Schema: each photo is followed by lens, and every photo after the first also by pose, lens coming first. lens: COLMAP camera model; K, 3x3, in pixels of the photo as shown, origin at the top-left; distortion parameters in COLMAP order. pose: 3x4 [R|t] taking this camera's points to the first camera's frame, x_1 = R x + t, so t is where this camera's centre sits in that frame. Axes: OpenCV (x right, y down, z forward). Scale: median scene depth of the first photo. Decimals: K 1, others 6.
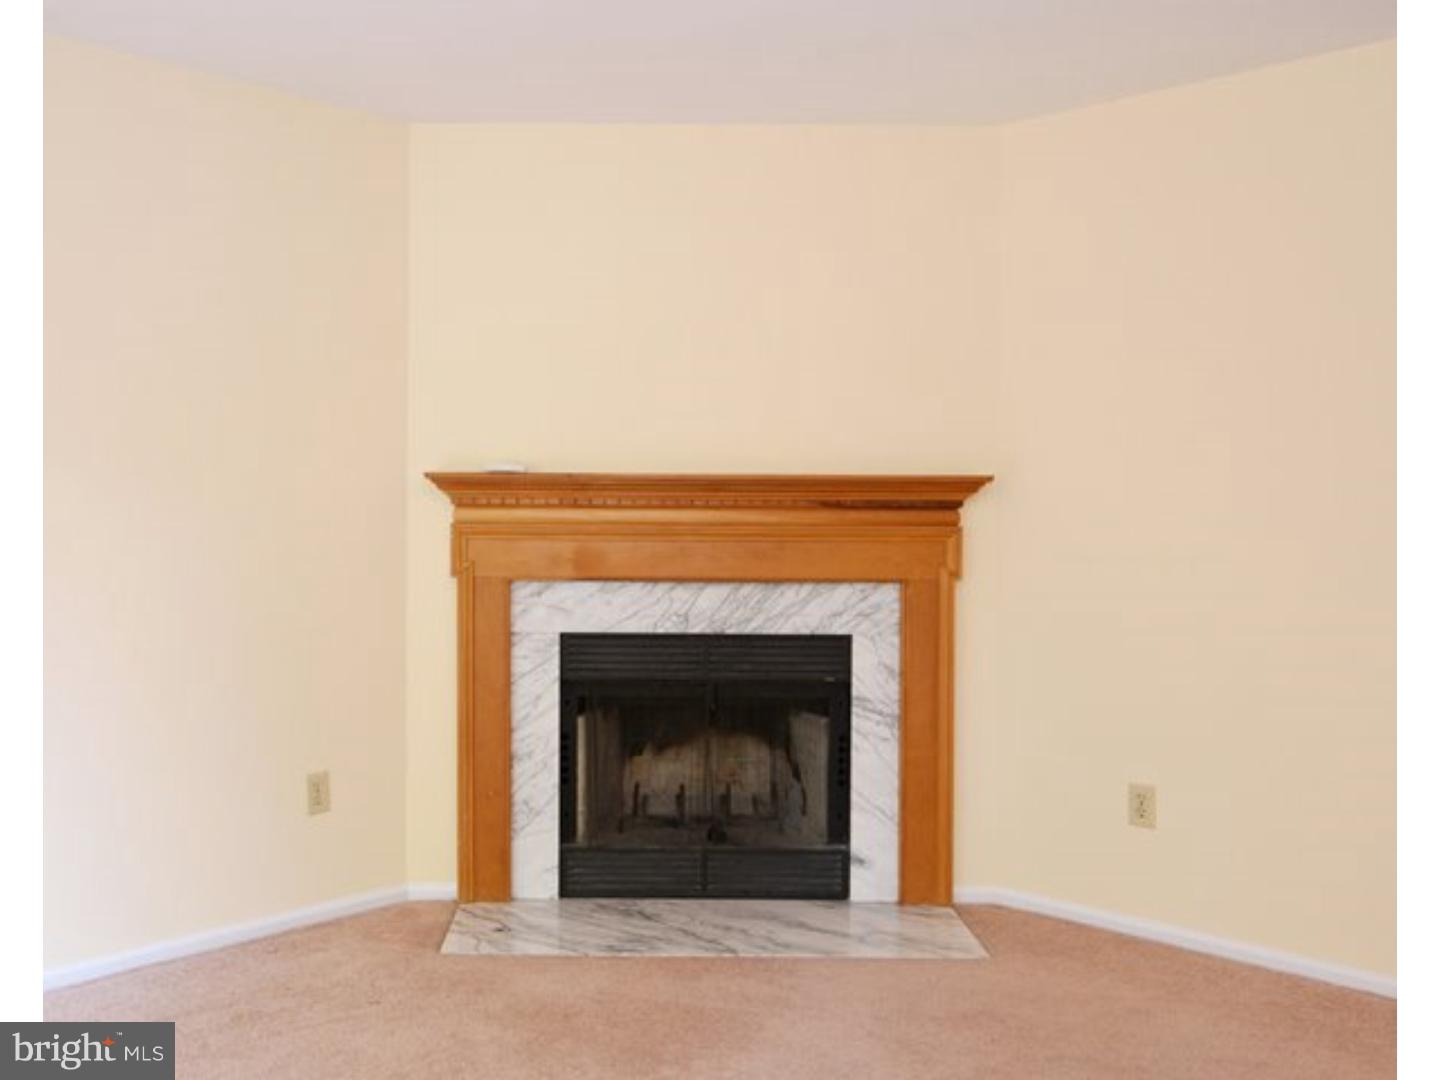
lens RADIAL K [[1278.4, 0, 720.0], [0, 1278.4, 540.0], [0, 0, 1]] dist [-0.003130, -0.000611]
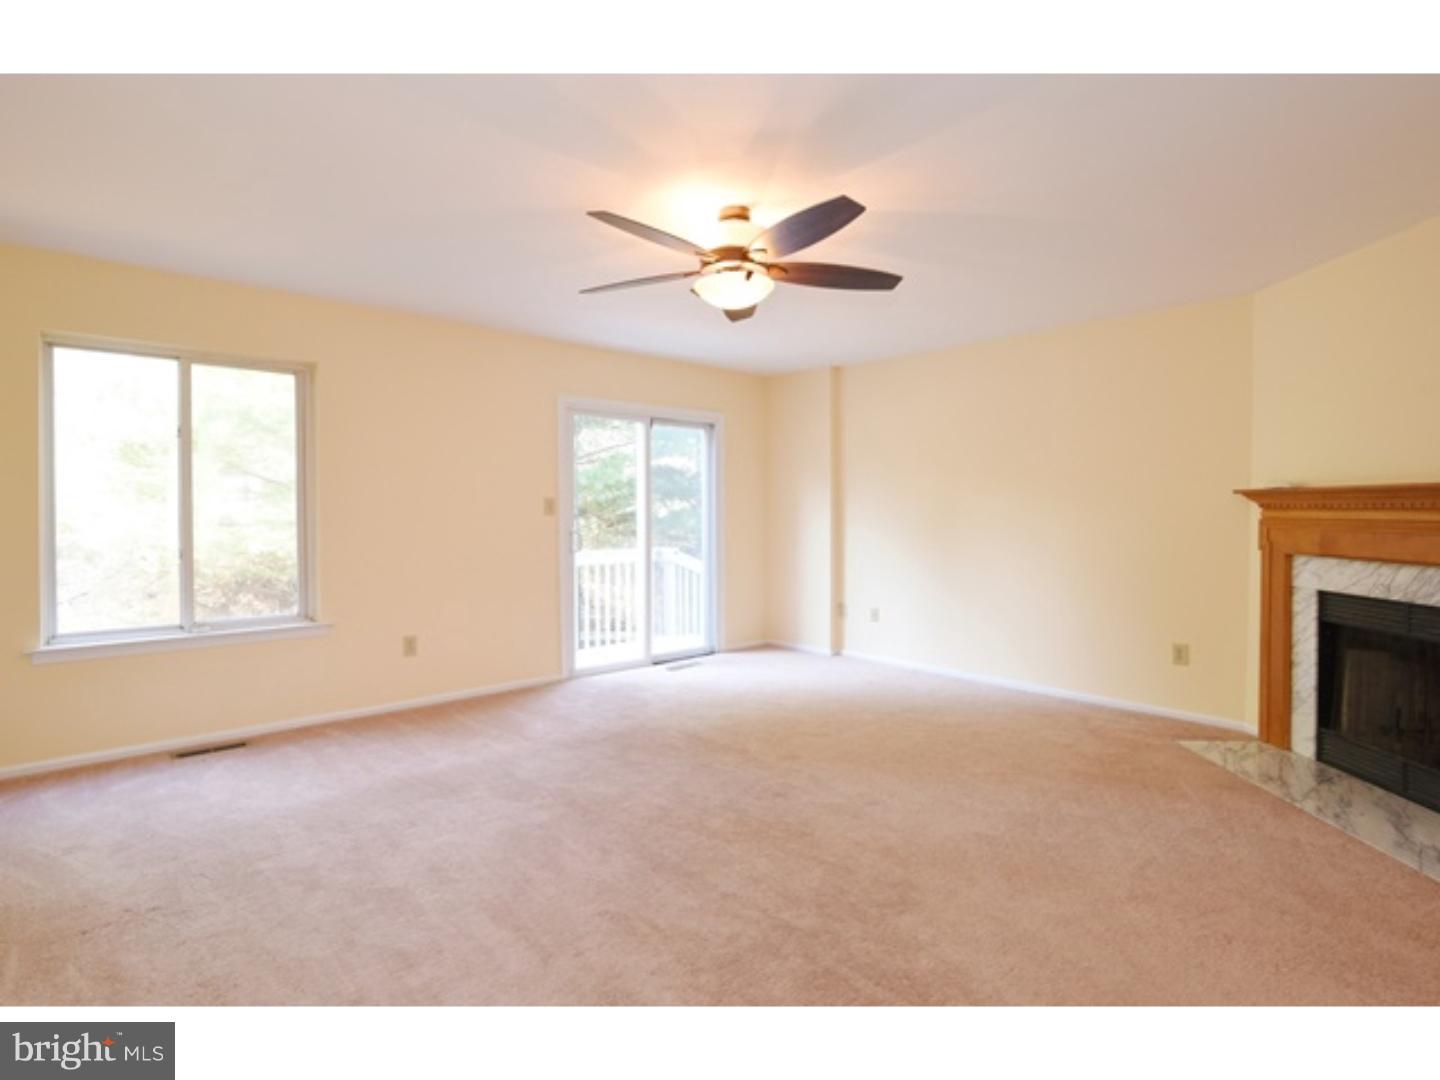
lens RADIAL K [[713.3, 0, 720.1], [0, 713.3, 523.4], [0, 0, 1]] dist [0.000123, -0.000017]
pose [[-0.019898, 0.014117, -0.999702, 0.762347], [-0.026790, 0.999534, 0.014648, -0.001667], [0.999443, 0.027074, -0.019510, 0.286441]]
